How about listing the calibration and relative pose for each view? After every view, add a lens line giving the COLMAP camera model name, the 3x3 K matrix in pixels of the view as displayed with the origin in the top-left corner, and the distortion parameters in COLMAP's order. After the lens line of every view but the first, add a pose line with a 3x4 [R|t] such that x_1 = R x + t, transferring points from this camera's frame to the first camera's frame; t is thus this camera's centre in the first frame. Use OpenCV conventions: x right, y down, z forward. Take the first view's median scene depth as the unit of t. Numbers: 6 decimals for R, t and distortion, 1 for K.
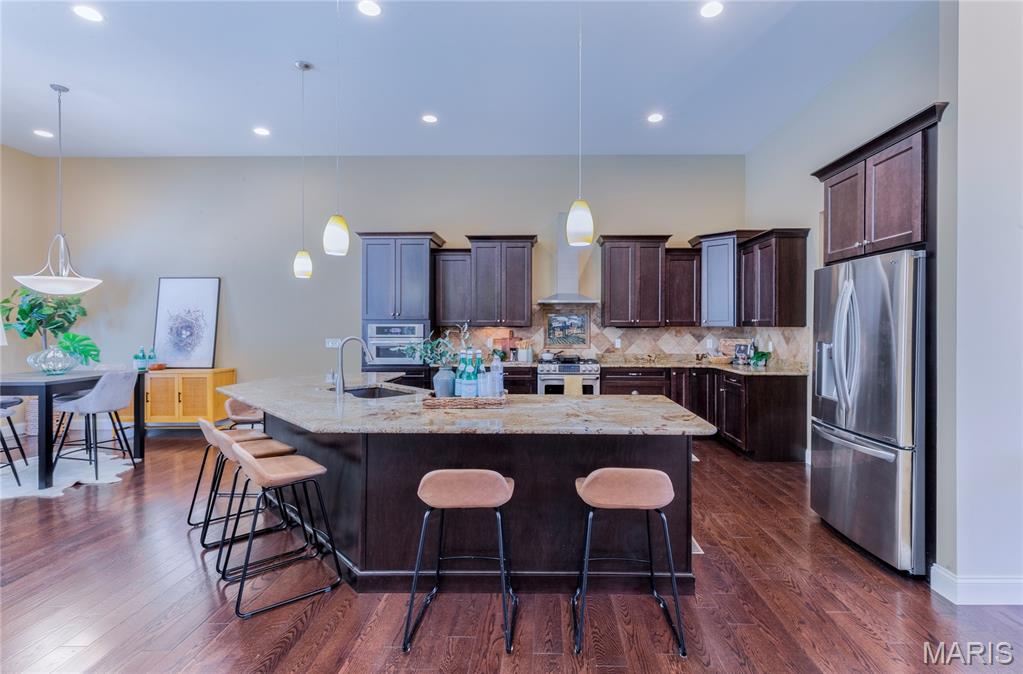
lens RADIAL K [[491.5, 0, 515.4], [0, 491.5, 323.5], [0, 0, 1]] dist [0.016427, 0.000041]
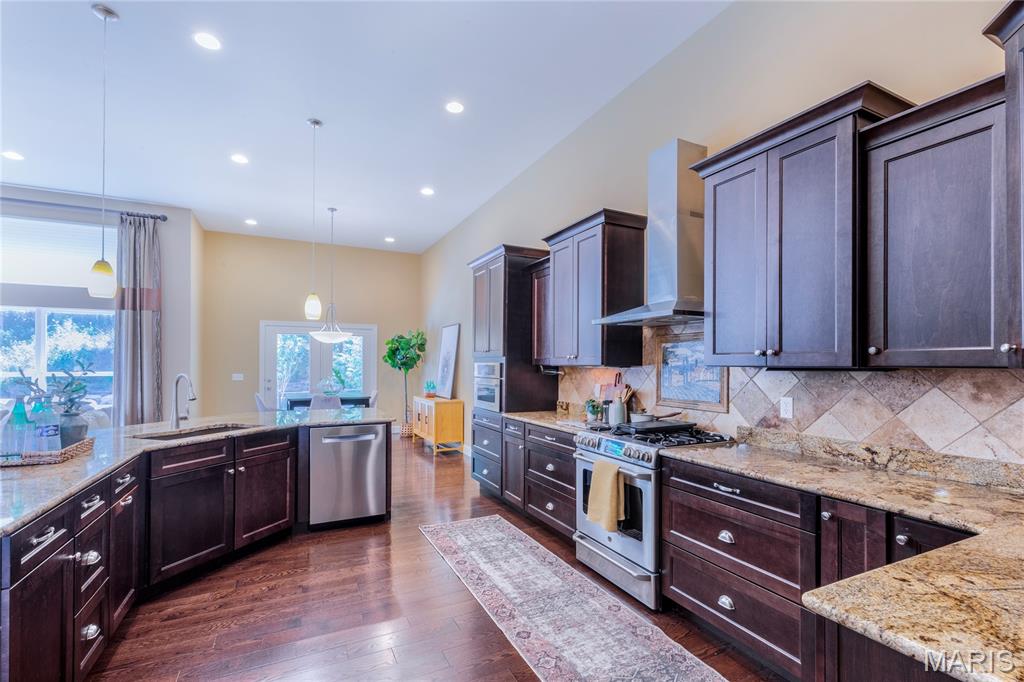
lens RADIAL K [[456.8, 0, 511.7], [0, 456.8, 348.5], [0, 0, 1]] dist [0.001798, -0.000026]
pose [[0.478164, -0.029038, -0.877790, 0.452639], [-0.006140, 0.999318, -0.036403, 0.006365], [0.878249, 0.022796, 0.477660, 0.635142]]
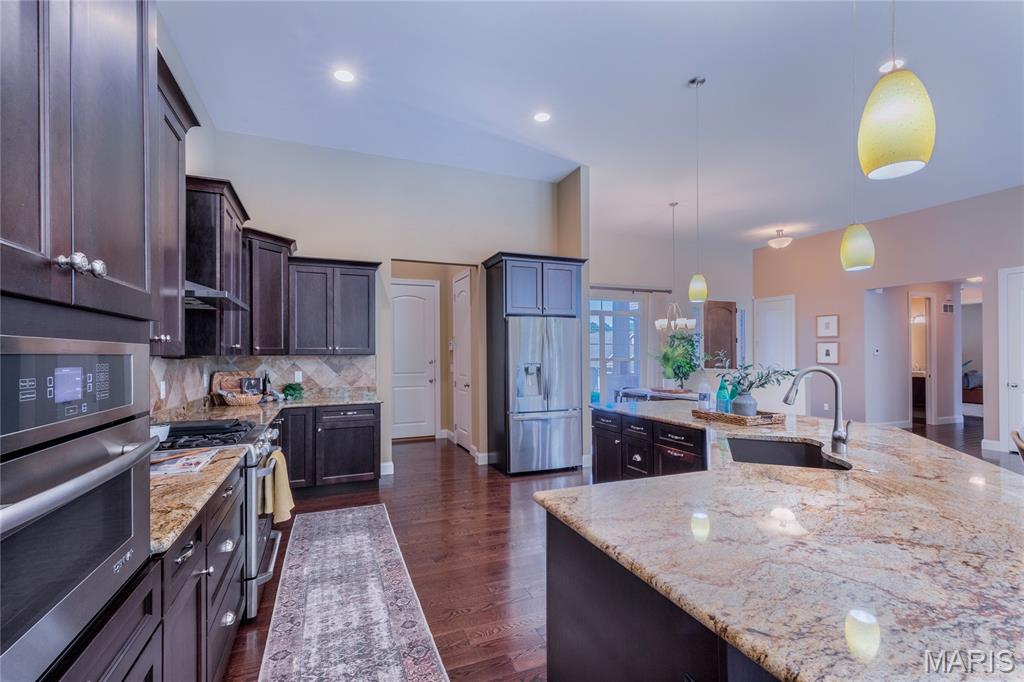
lens RADIAL K [[456.8, 0, 511.7], [0, 456.8, 348.5], [0, 0, 1]] dist [0.001798, -0.000026]
pose [[-0.413013, 0.012083, 0.910645, -0.367919], [0.007270, 0.999924, -0.009971, 0.005842], [-0.910696, 0.002503, -0.413069, 0.899673]]
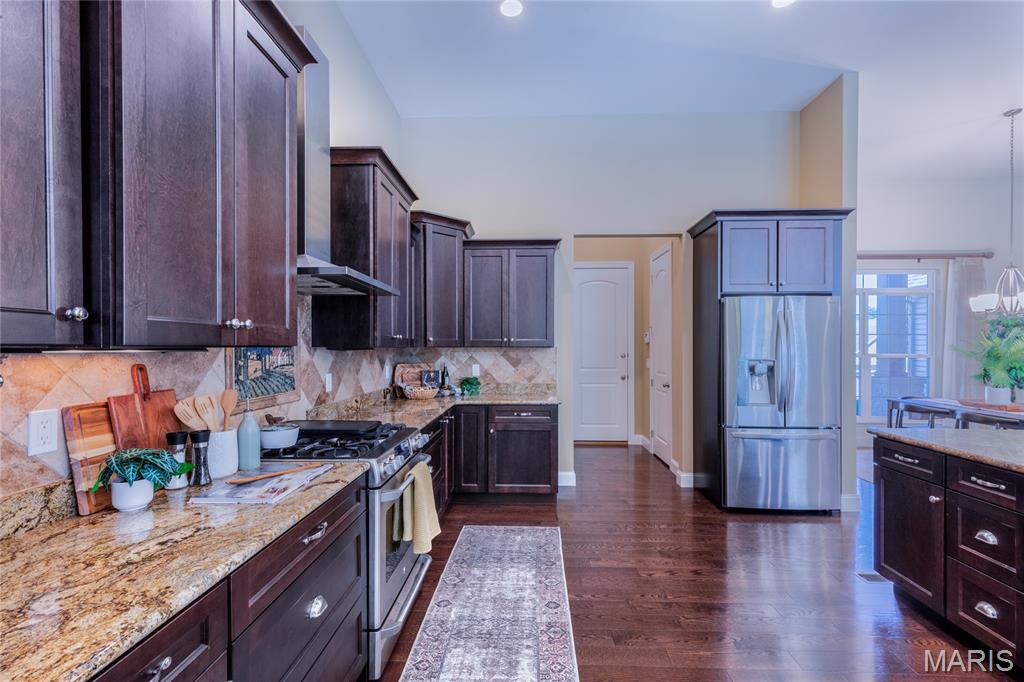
lens RADIAL K [[456.8, 0, 511.7], [0, 456.8, 348.5], [0, 0, 1]] dist [0.001798, -0.000026]
pose [[0.002638, -0.003986, 0.999989, -0.236164], [0.001401, 0.999991, 0.003983, 0.006085], [-0.999996, 0.001390, 0.002644, 0.851564]]
